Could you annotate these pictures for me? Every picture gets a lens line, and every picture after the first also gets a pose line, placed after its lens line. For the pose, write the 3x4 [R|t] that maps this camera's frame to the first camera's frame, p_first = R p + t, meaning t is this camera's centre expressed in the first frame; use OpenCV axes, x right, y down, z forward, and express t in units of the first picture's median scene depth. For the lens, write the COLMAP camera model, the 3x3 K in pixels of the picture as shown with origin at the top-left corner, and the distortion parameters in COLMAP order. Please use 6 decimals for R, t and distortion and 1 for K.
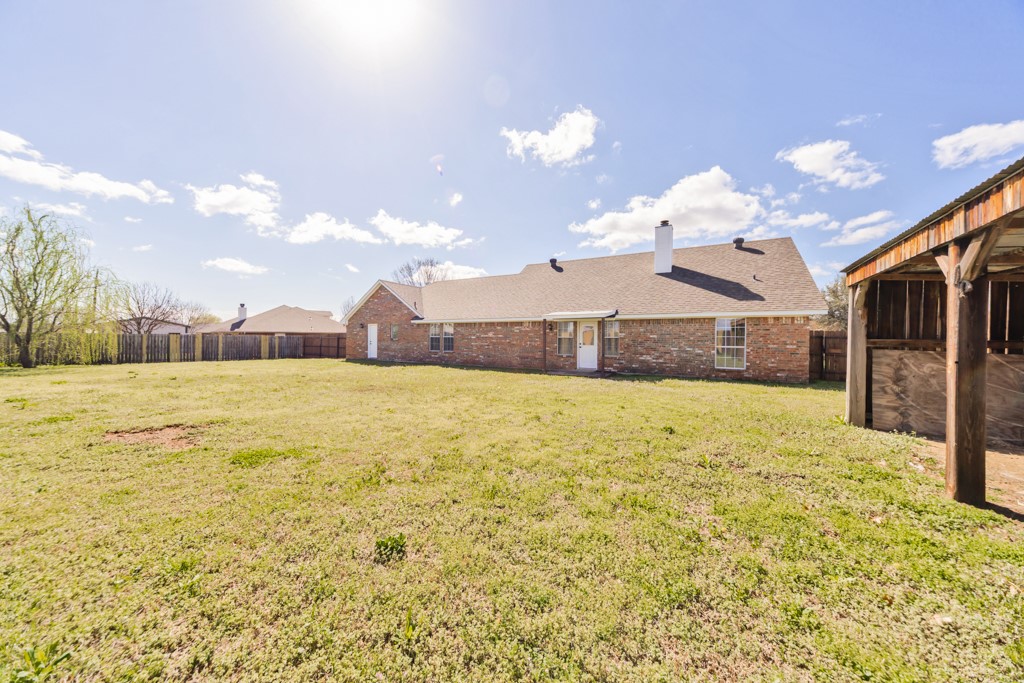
lens RADIAL K [[355.3, 0, 512.0], [0, 355.3, 341.5], [0, 0, 1]] dist [-0.000202, 0.000001]
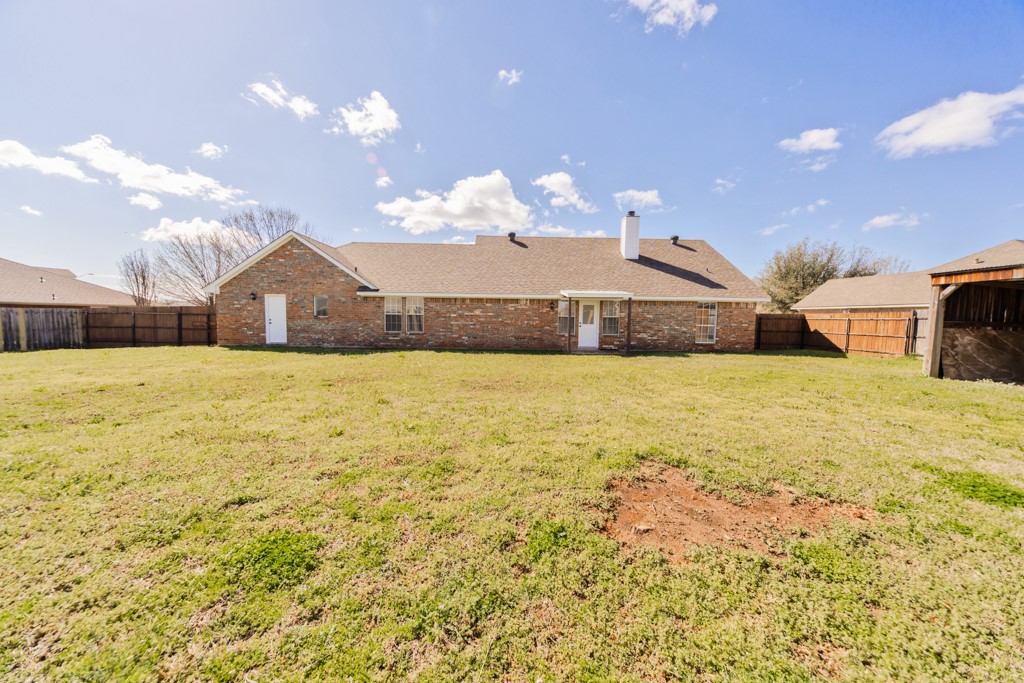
lens RADIAL K [[353.9, 0, 519.9], [0, 353.9, 341.5], [0, 0, 1]] dist [0.006102, -0.000013]
pose [[0.857927, -0.029507, 0.512924, -0.440562], [-0.003416, 0.998000, 0.063125, -0.003501], [-0.513761, -0.055909, 0.856110, 0.207064]]
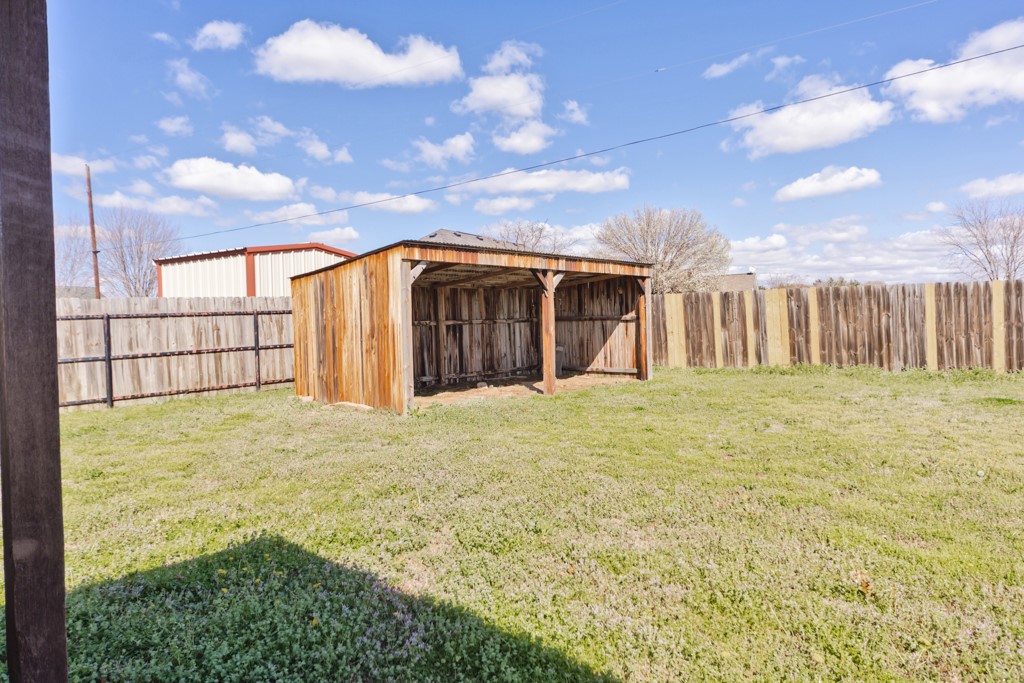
lens RADIAL K [[655.0, 0, 514.0], [0, 655.0, 325.7], [0, 0, 1]] dist [-0.000375, -0.000546]
pose [[-0.975469, 0.014927, 0.219632, 0.115160], [0.017709, 0.999786, 0.010705, -0.001328], [-0.219425, 0.014332, -0.975524, 0.867743]]
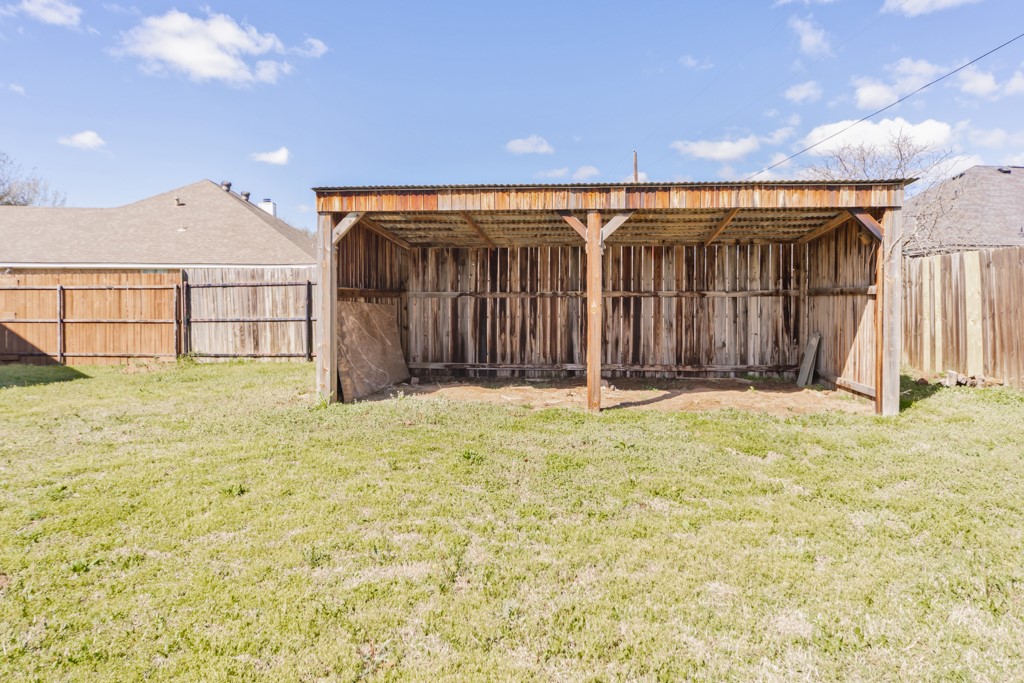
lens RADIAL K [[668.1, 0, 512.0], [0, 668.1, 341.5], [0, 0, 1]] dist [-0.003236, -0.003535]
pose [[-0.419789, -0.062039, 0.905499, -0.148119], [-0.000202, 0.997668, 0.068260, 0.003751], [-0.907622, 0.028472, -0.418822, 0.419426]]
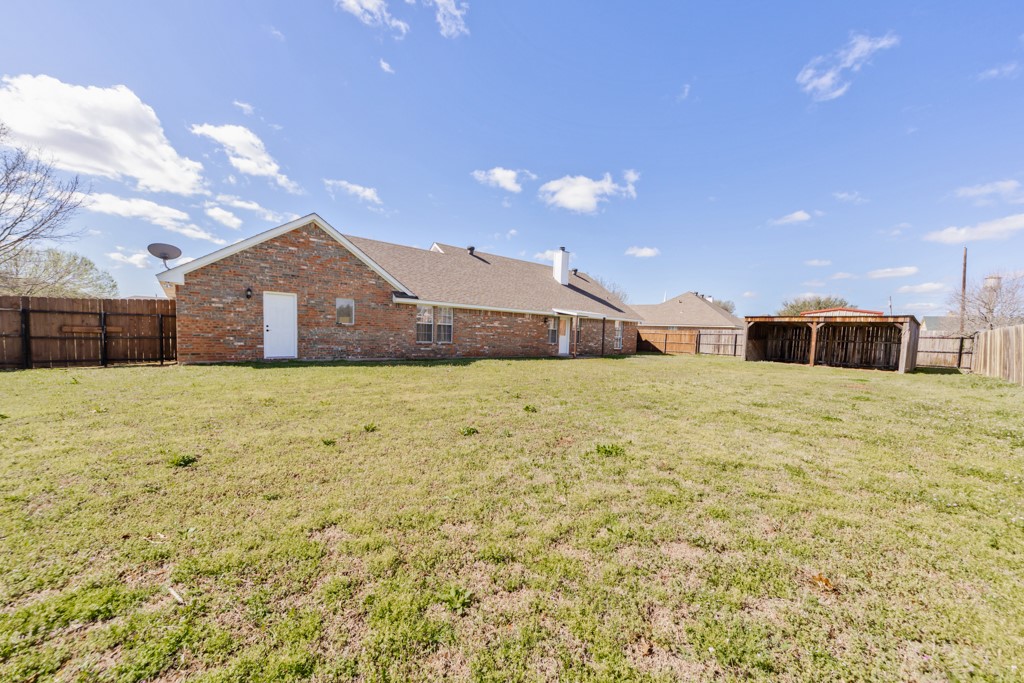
lens RADIAL K [[365.1, 0, 535.2], [0, 365.1, 360.7], [0, 0, 1]] dist [-0.000106, 0.000006]
pose [[0.313216, -0.069840, 0.947110, -1.018081], [-0.027324, 0.996217, 0.082497, -0.005143], [-0.949289, -0.051719, 0.310123, 0.618016]]
